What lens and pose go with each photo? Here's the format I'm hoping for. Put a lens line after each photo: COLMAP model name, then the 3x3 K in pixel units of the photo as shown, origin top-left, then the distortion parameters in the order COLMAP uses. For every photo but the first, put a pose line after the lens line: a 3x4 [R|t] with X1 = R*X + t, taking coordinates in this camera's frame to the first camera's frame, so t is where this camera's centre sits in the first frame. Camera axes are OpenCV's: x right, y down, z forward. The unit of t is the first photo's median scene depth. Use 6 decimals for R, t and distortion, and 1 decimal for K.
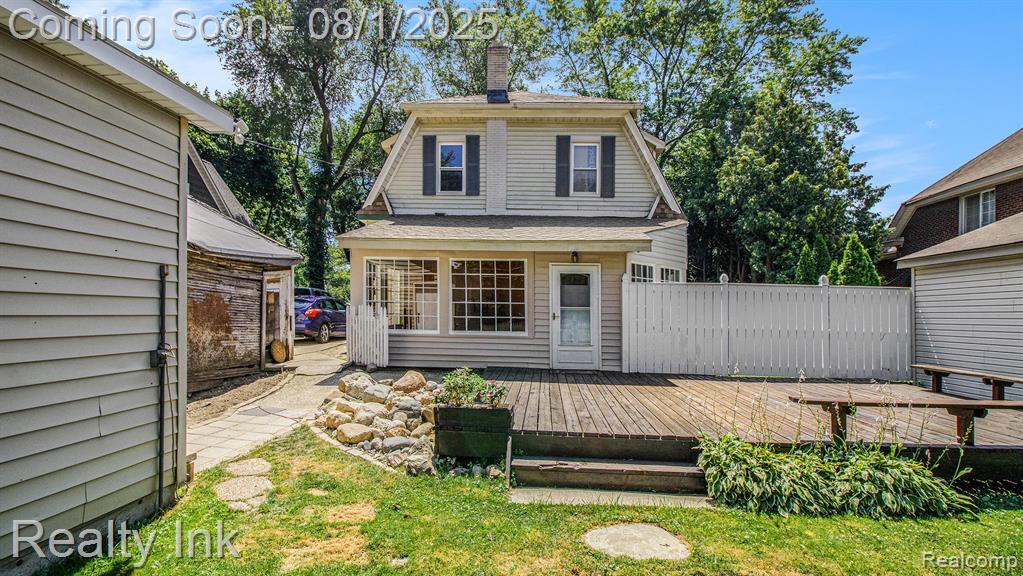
lens RADIAL K [[498.3, 0, 528.3], [0, 498.3, 315.0], [0, 0, 1]] dist [-0.032490, 0.000253]
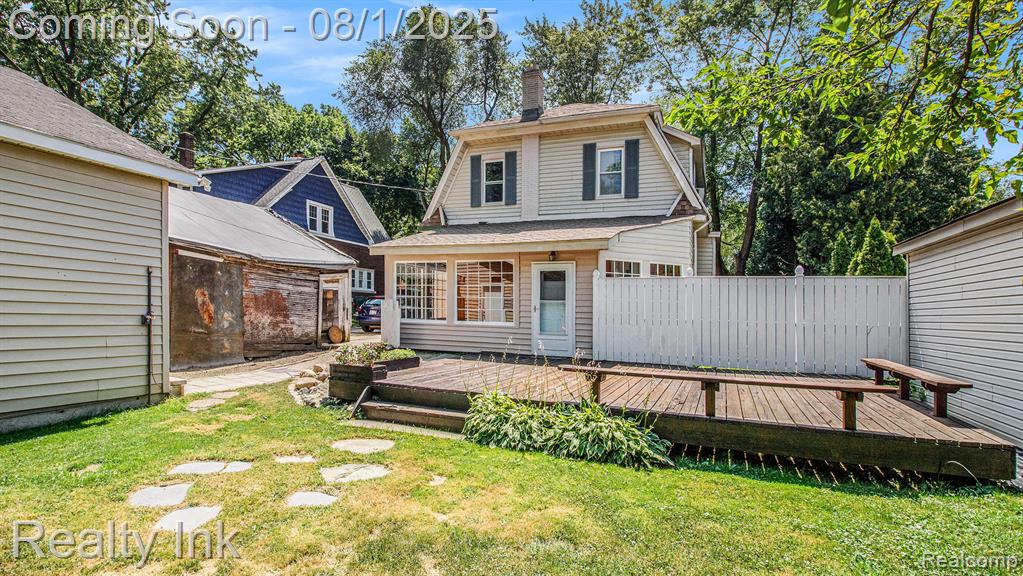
lens RADIAL K [[498.5, 0, 511.1], [0, 498.5, 305.4], [0, 0, 1]] dist [0.001525, -0.019774]
pose [[0.941731, 0.000557, -0.336367, 0.358127], [-0.009437, 0.999649, -0.024767, 0.022571], [0.336235, 0.026498, 0.941405, -0.083670]]
